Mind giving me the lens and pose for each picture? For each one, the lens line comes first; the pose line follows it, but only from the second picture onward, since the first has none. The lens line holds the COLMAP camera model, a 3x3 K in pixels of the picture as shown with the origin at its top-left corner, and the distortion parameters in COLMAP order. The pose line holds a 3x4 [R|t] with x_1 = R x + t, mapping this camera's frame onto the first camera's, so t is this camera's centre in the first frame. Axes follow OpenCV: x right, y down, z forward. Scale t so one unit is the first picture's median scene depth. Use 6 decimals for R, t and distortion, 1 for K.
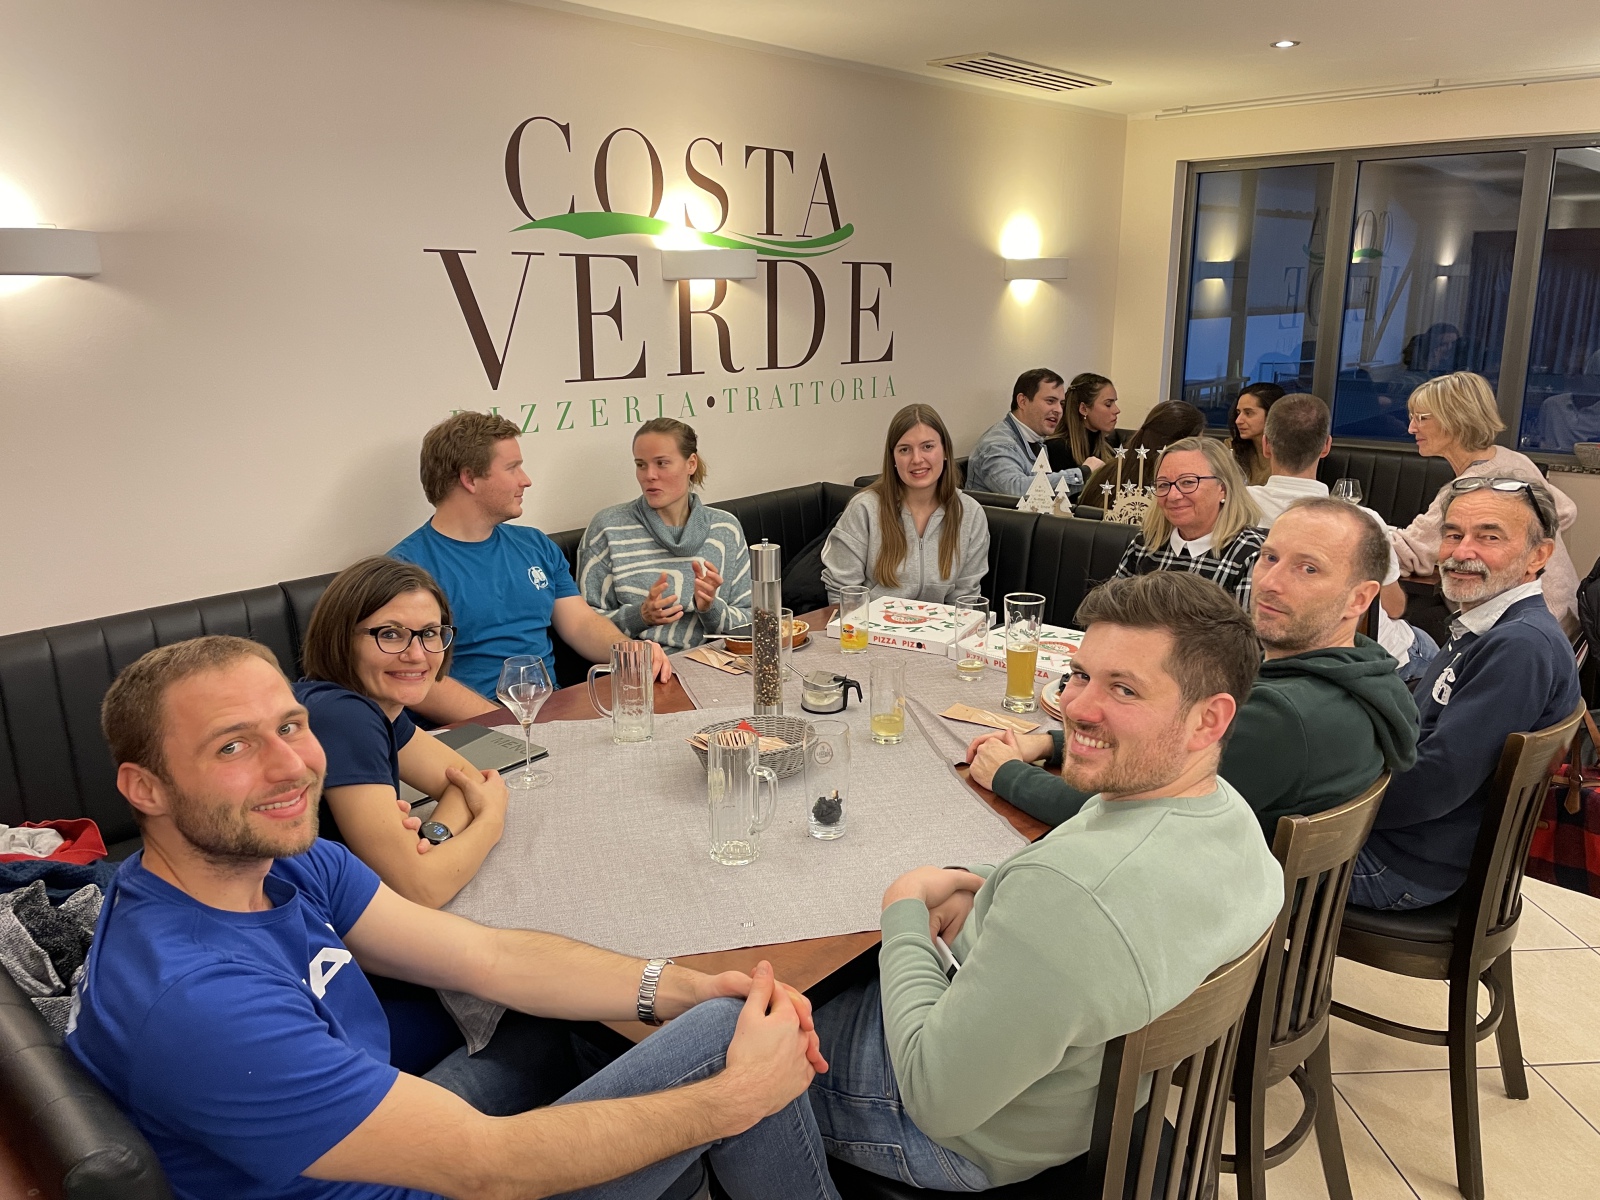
lens RADIAL K [[1207.2, 0, 800.0], [0, 1207.2, 600.0], [0, 0, 1]] dist [0.090080, -0.107412]
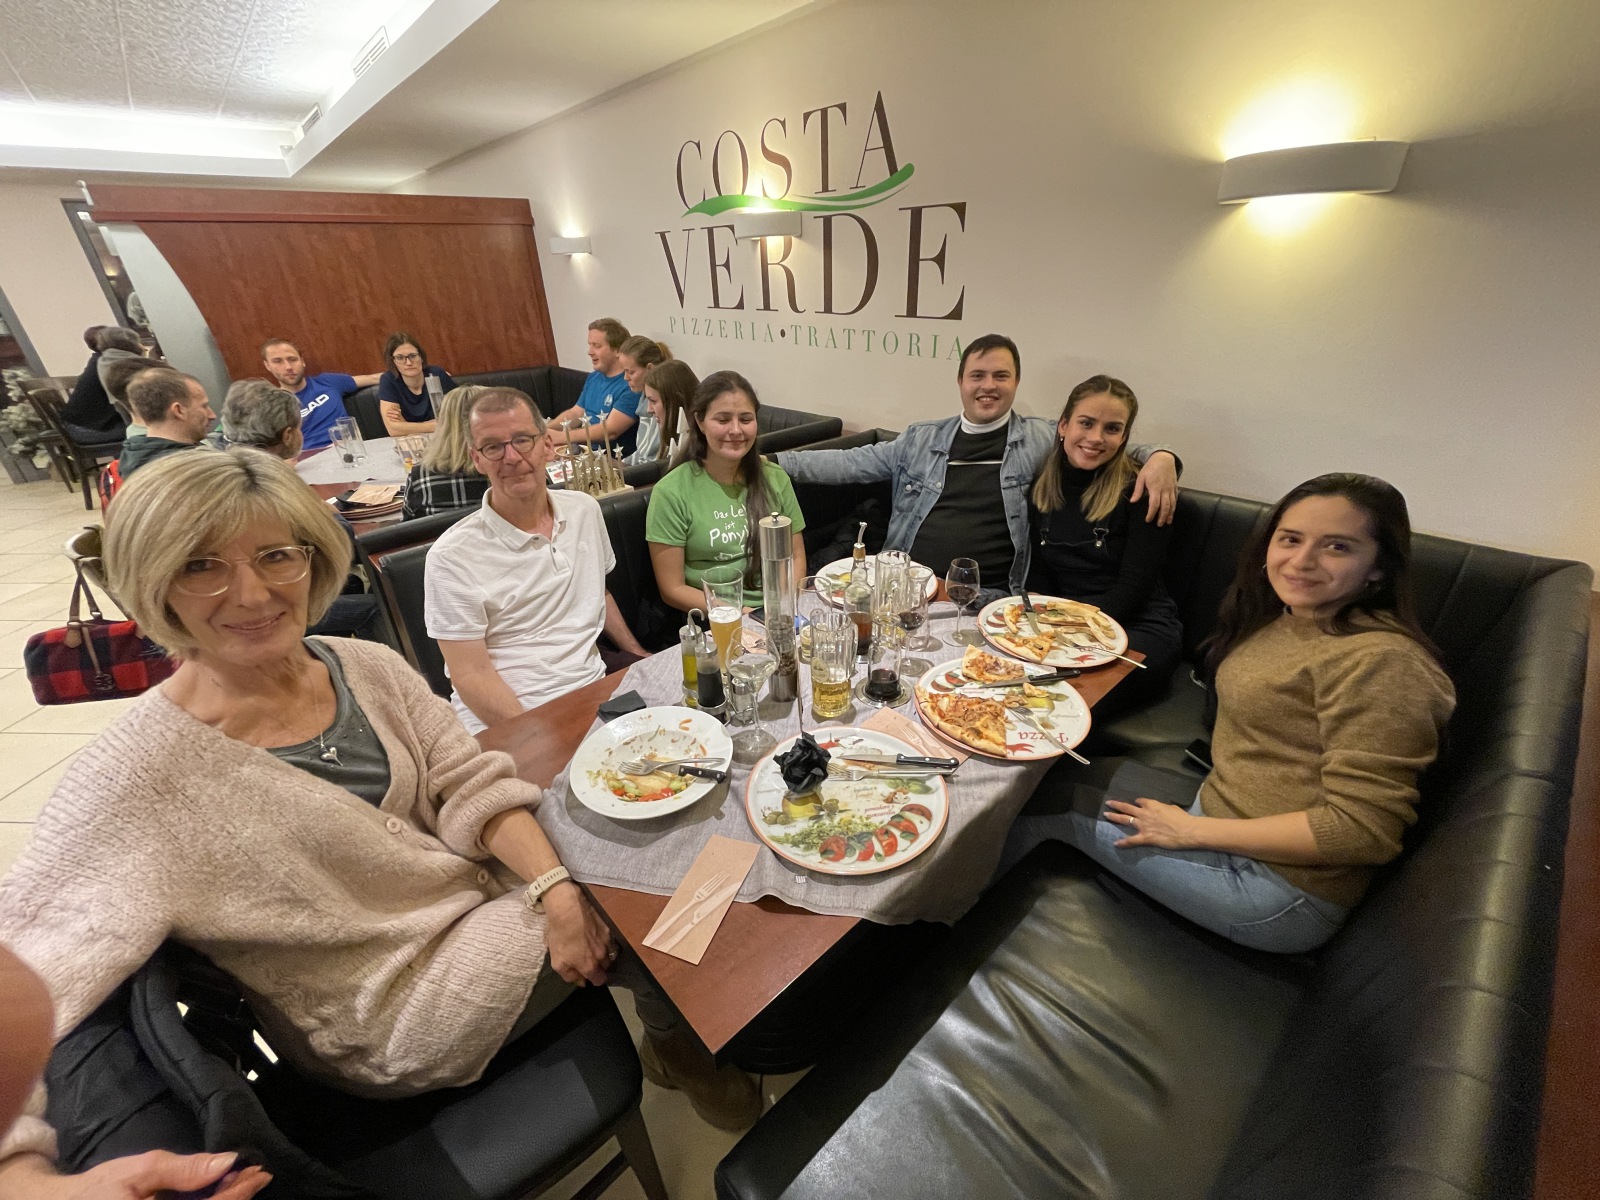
lens RADIAL K [[649.6, 0, 800.0], [0, 649.6, 600.0], [0, 0, 1]] dist [0.000398, -0.000020]
pose [[-0.109998, 0.464587, -0.878669, 0.747919], [-0.215800, 0.851782, 0.477387, -0.271389], [0.970222, 0.242129, 0.006563, 1.118929]]
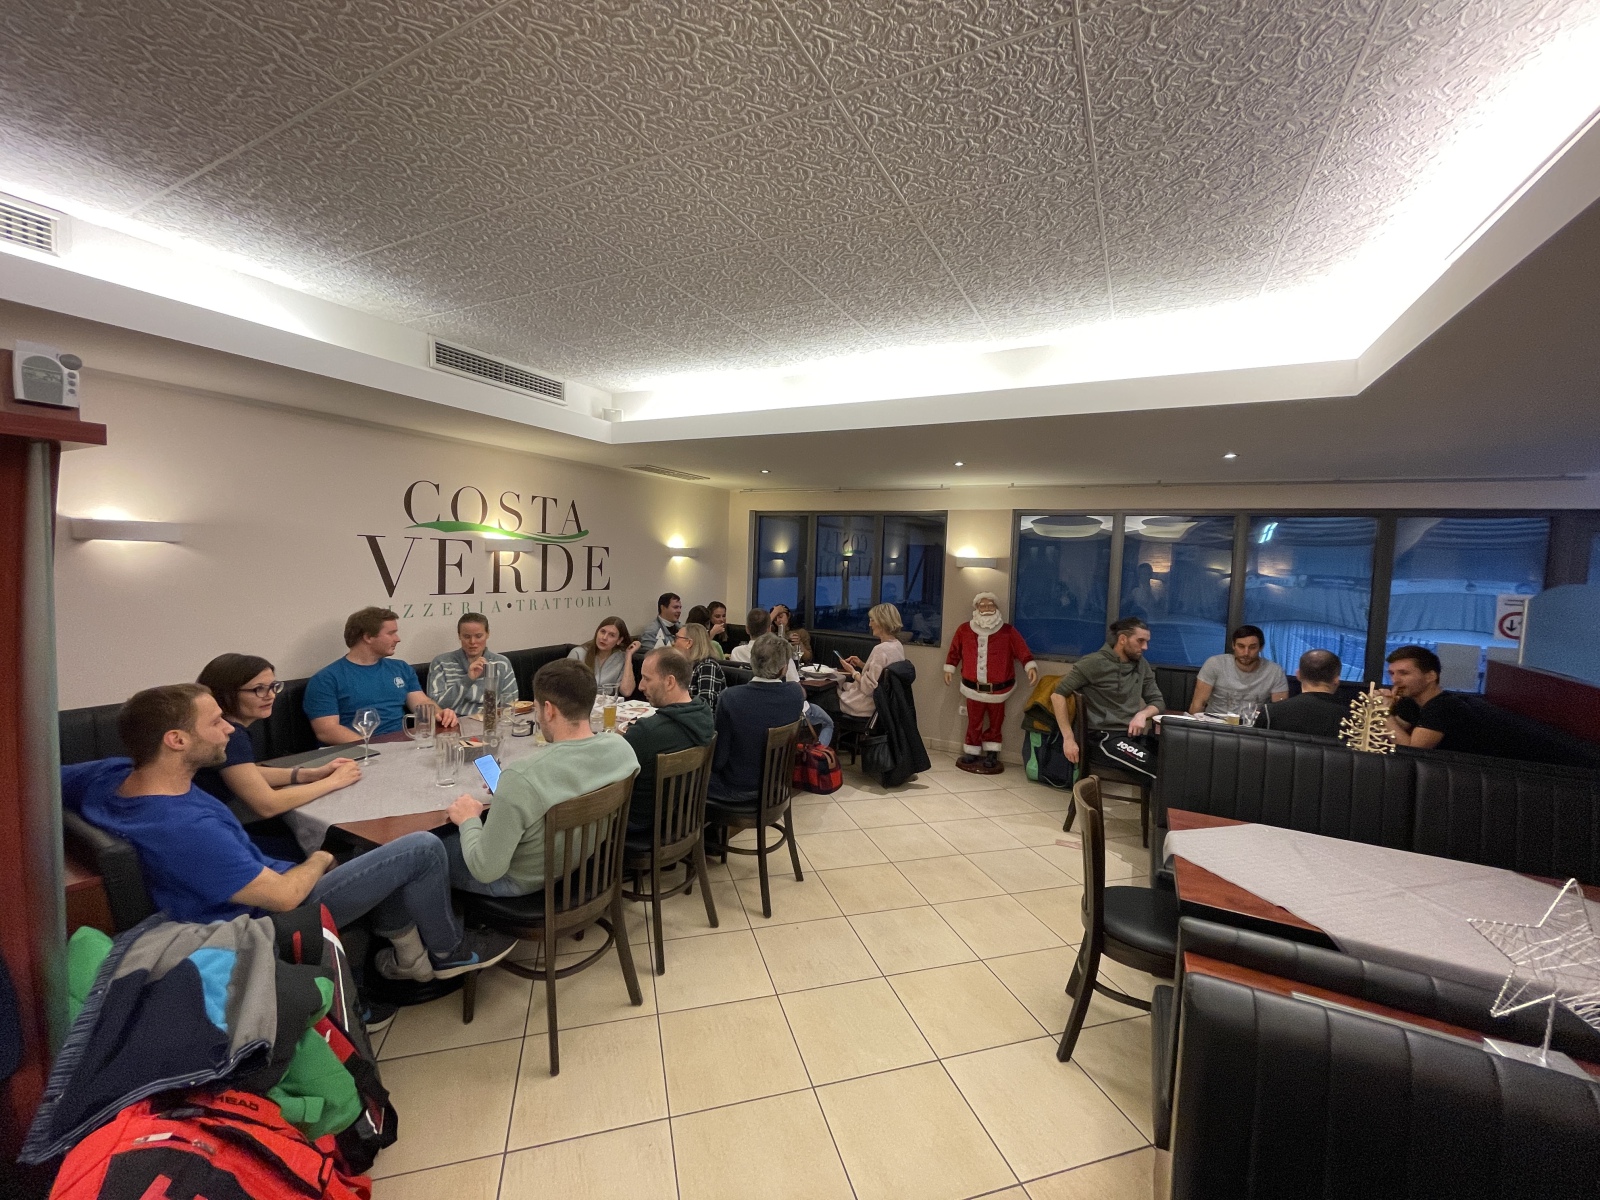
lens RADIAL K [[649.6, 0, 800.0], [0, 649.6, 600.0], [0, 0, 1]] dist [0.000398, -0.000020]
pose [[0.971311, 0.023607, 0.236638, 0.160623], [0.020161, 0.983305, -0.180847, 0.048734], [-0.236956, 0.180430, 0.954619, -0.243308]]
